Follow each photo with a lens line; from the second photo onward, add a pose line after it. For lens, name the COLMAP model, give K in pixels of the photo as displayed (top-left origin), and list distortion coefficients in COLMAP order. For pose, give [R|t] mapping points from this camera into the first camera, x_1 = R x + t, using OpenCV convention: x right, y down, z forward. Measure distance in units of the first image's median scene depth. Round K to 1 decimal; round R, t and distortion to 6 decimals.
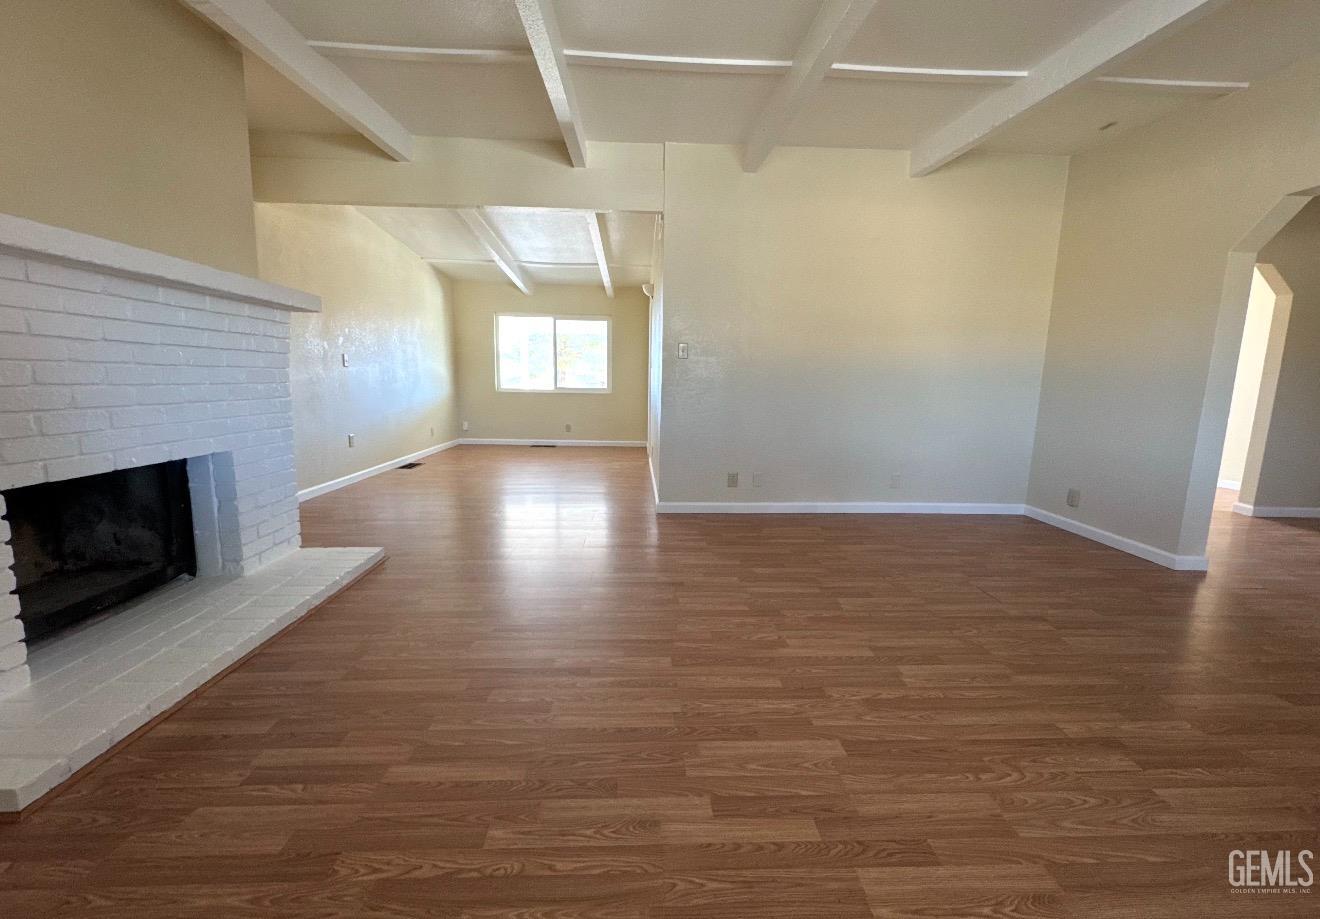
lens RADIAL K [[528.8, 0, 661.0], [0, 528.8, 454.4], [0, 0, 1]] dist [-0.002371, -0.000151]
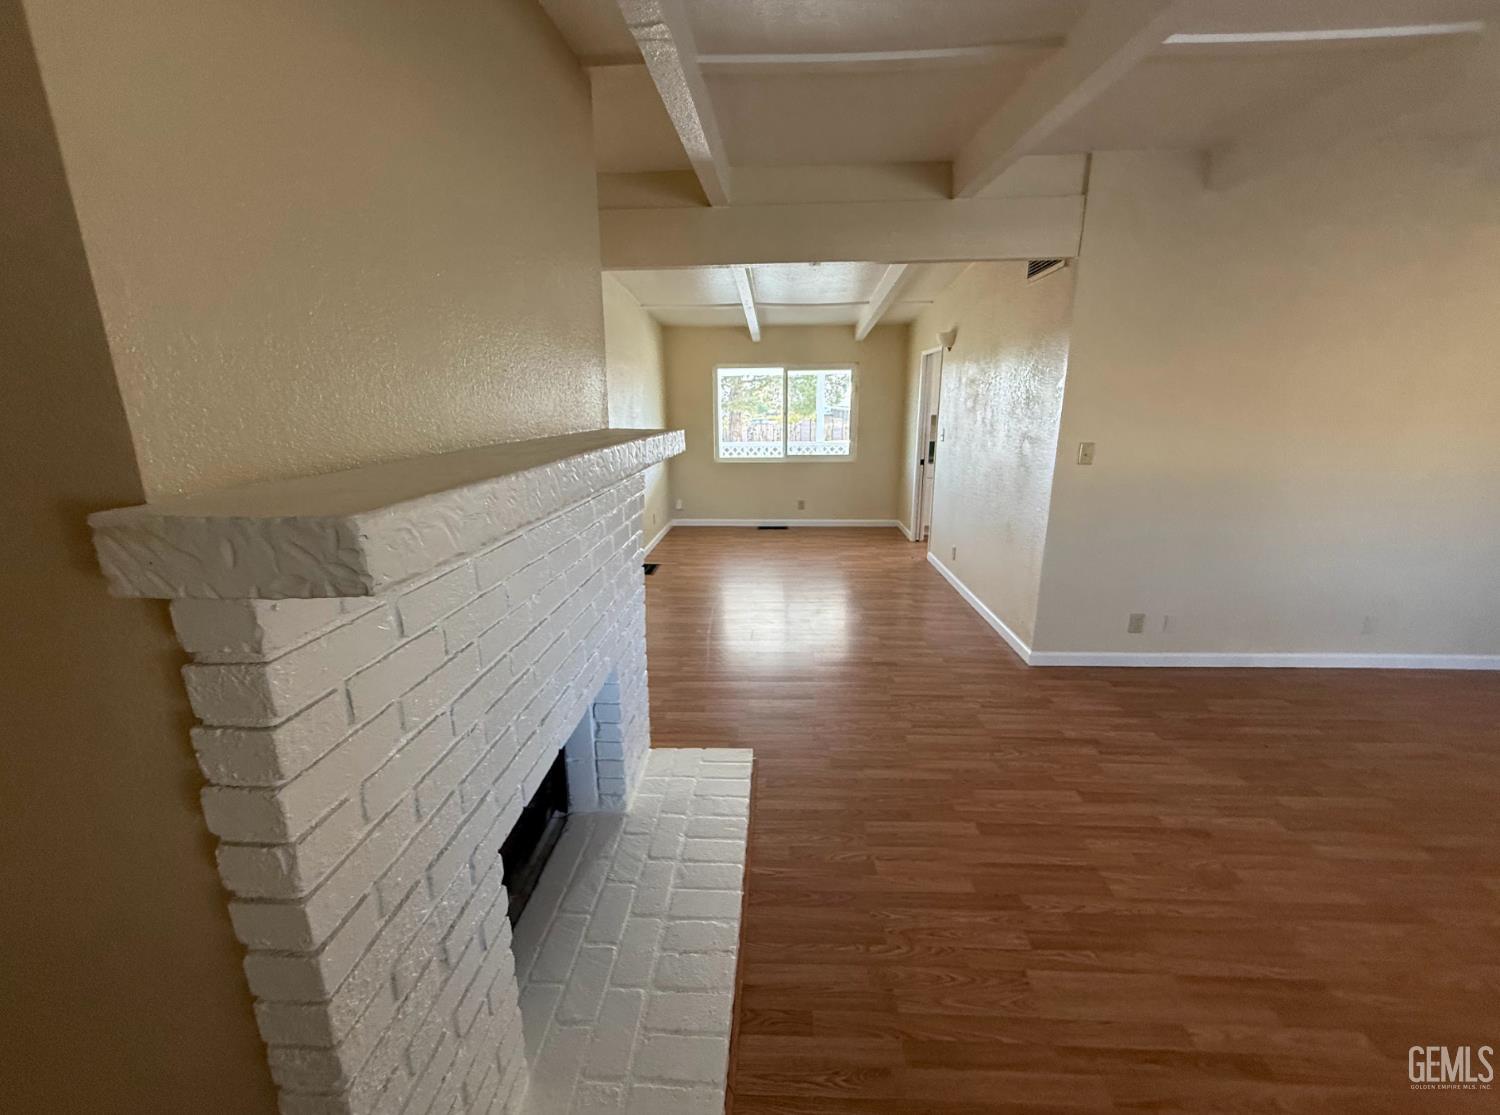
lens RADIAL K [[605.0, 0, 749.5], [0, 605.0, 556.5], [0, 0, 1]] dist [0.000479, -0.000120]
pose [[0.995053, -0.003306, -0.099286, -0.521896], [0.014229, 0.993885, 0.109502, -0.238205], [0.098317, -0.110373, 0.989015, 0.183523]]
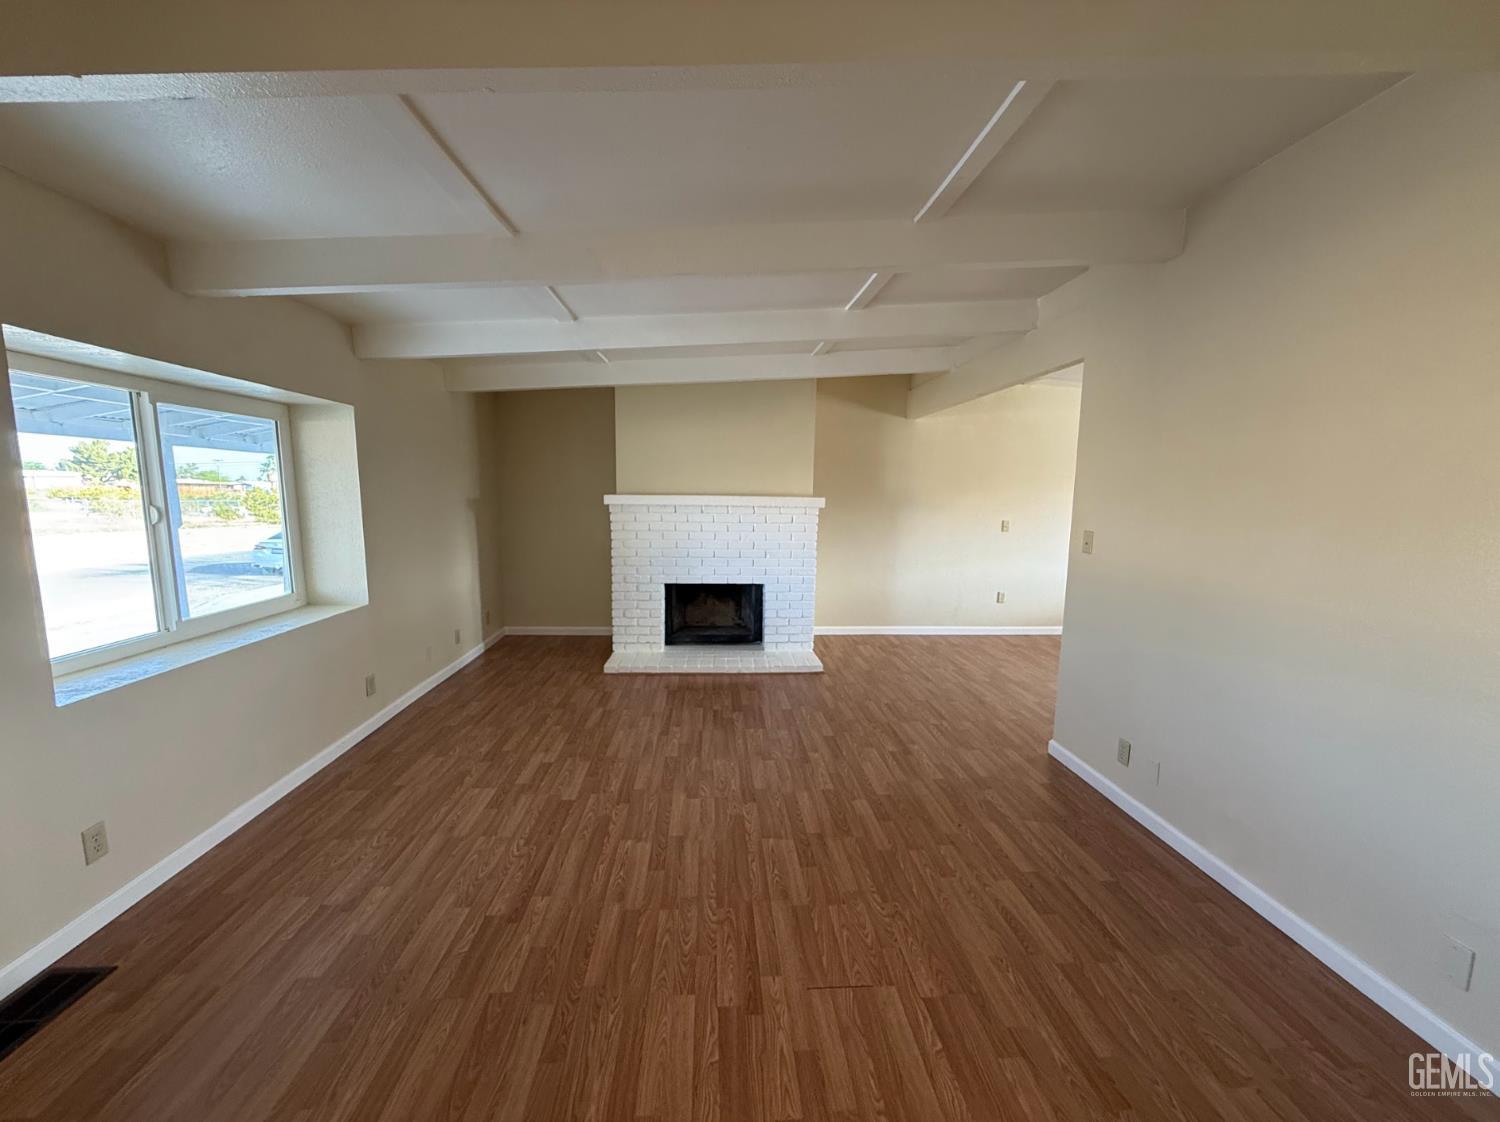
lens RADIAL K [[605.0, 0, 744.5], [0, 605.0, 561.7], [0, 0, 1]] dist [0.000479, -0.000120]
pose [[0.012943, 0.101387, -0.994763, 1.308421], [-0.151942, 0.983493, 0.098261, -0.279838], [0.988305, 0.149874, 0.028135, 0.825343]]
